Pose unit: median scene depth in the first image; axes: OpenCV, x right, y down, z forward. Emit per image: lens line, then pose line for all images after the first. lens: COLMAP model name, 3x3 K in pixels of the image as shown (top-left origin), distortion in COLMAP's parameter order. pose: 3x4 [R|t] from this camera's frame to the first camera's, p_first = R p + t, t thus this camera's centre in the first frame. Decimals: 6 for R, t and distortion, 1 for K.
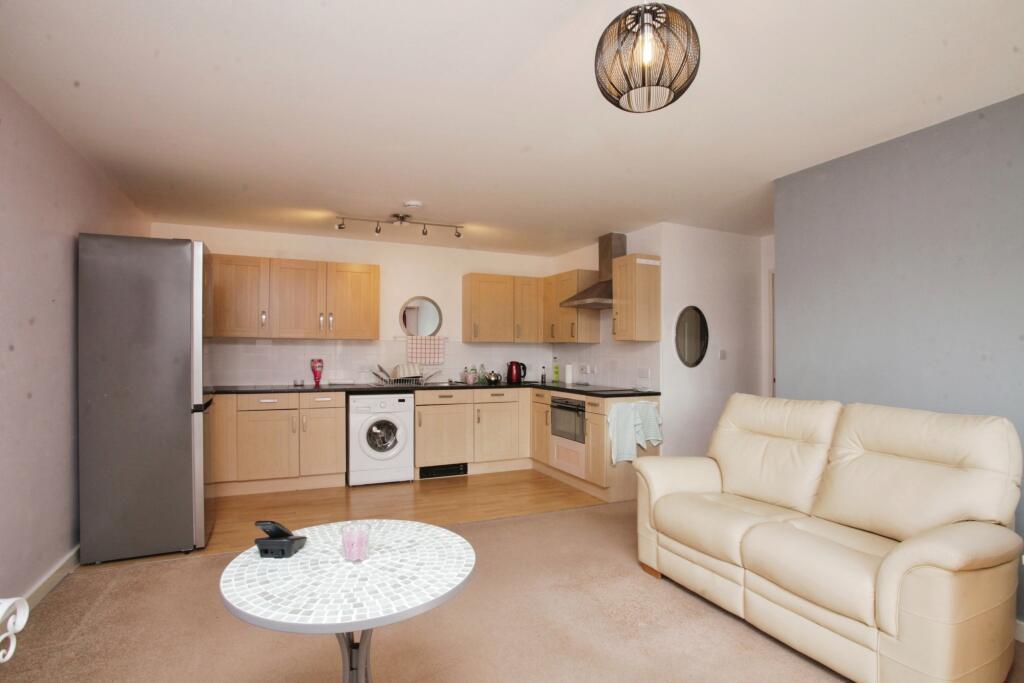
lens RADIAL K [[502.7, 0, 509.3], [0, 502.7, 352.5], [0, 0, 1]] dist [-0.084876, 0.000184]
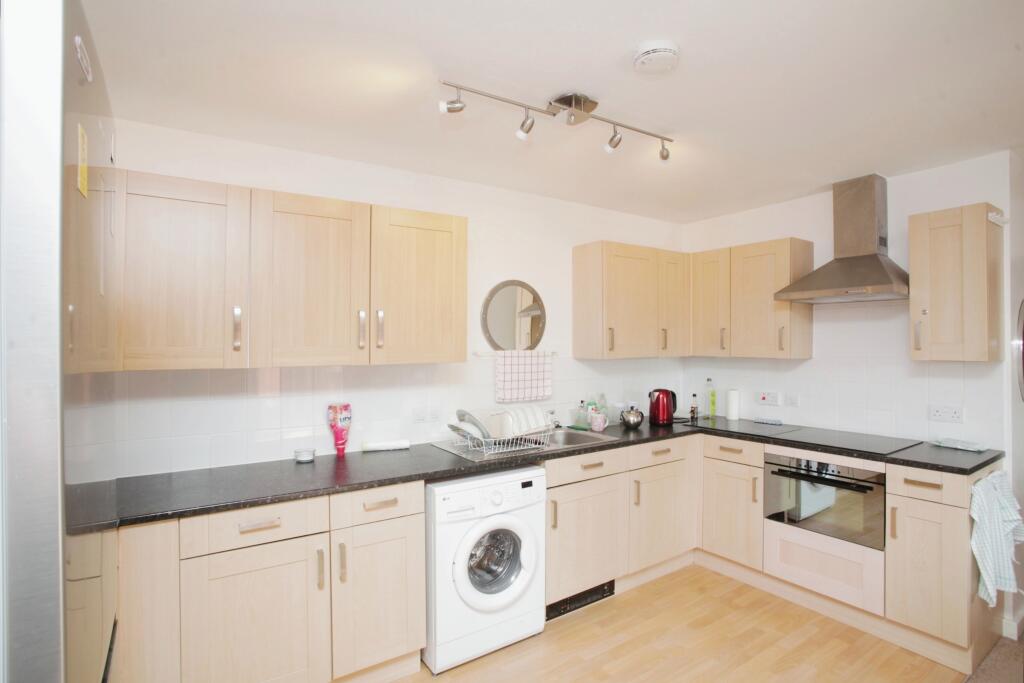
lens RADIAL K [[509.5, 0, 512.0], [0, 509.5, 341.5], [0, 0, 1]] dist [-0.025628, 0.000041]
pose [[0.984637, -0.012292, 0.174180, -0.313649], [0.012754, 0.999917, -0.001535, -0.046744], [-0.174147, 0.003733, 0.984713, 0.486493]]
